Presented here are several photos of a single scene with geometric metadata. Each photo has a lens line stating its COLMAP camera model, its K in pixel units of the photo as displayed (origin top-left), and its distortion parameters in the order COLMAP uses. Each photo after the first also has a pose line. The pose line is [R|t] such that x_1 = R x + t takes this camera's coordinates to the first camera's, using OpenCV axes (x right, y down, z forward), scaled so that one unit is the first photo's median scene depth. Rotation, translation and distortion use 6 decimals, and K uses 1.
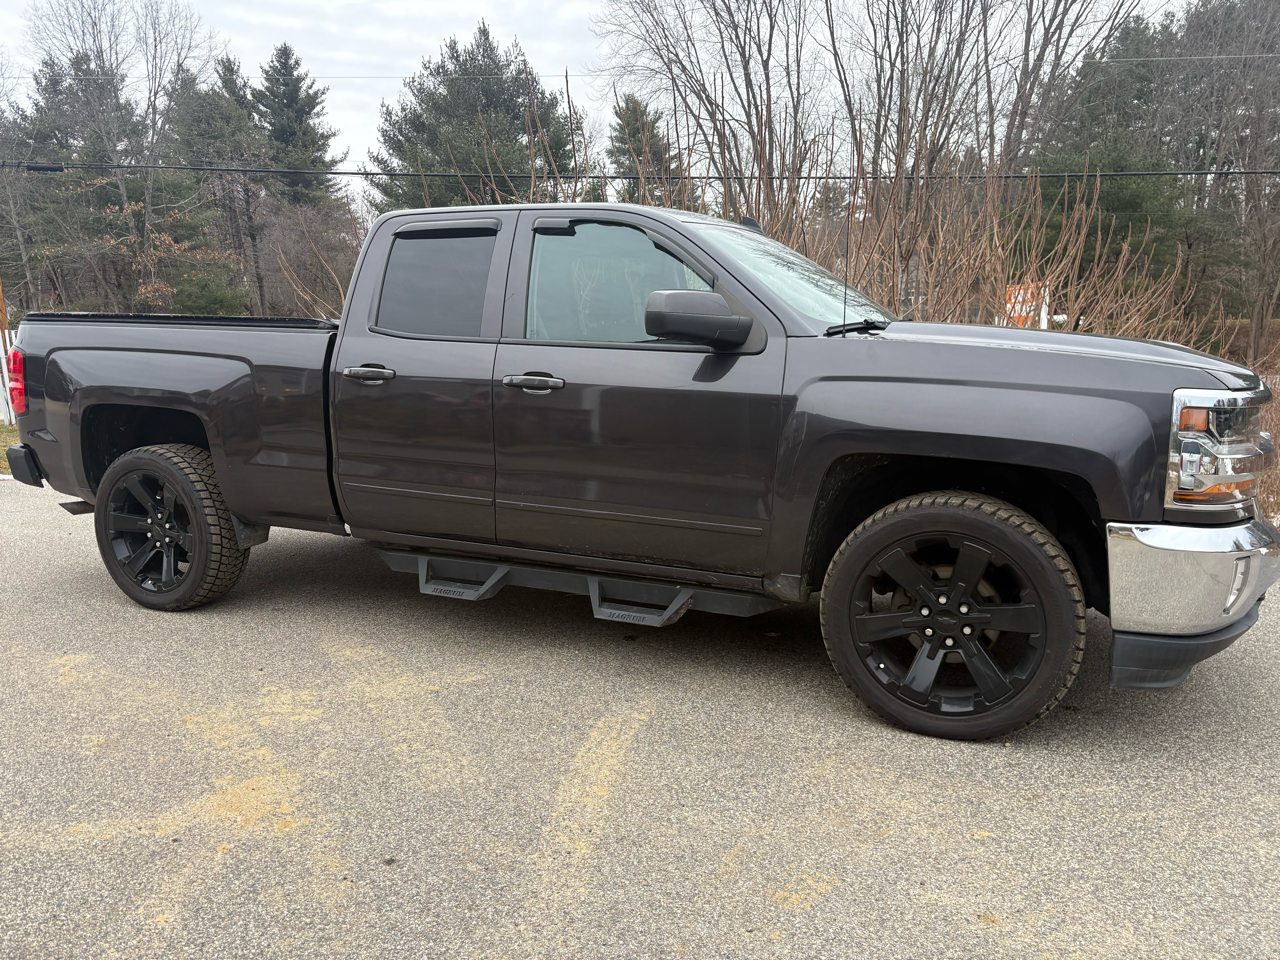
lens RADIAL K [[970.1, 0, 646.5], [0, 970.1, 488.1], [0, 0, 1]] dist [0.045396, -0.041057]
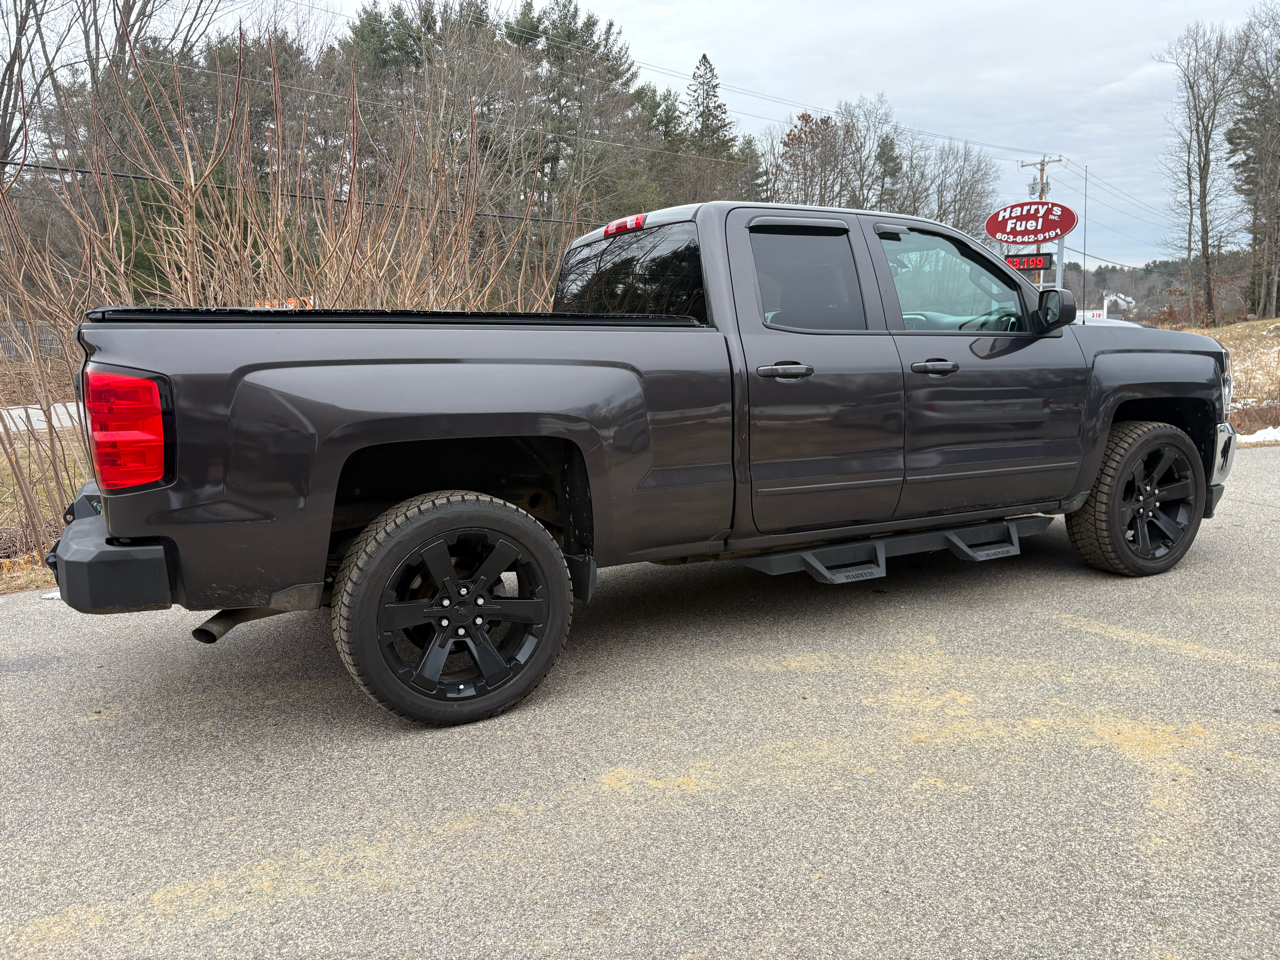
lens RADIAL K [[970.1, 0, 648.1], [0, 970.1, 489.2], [0, 0, 1]] dist [0.045396, -0.041057]
pose [[0.595238, -0.140786, 0.791120, -1.152470], [0.148657, 0.986831, 0.063765, -0.084250], [-0.789679, 0.079650, 0.608328, 0.538660]]
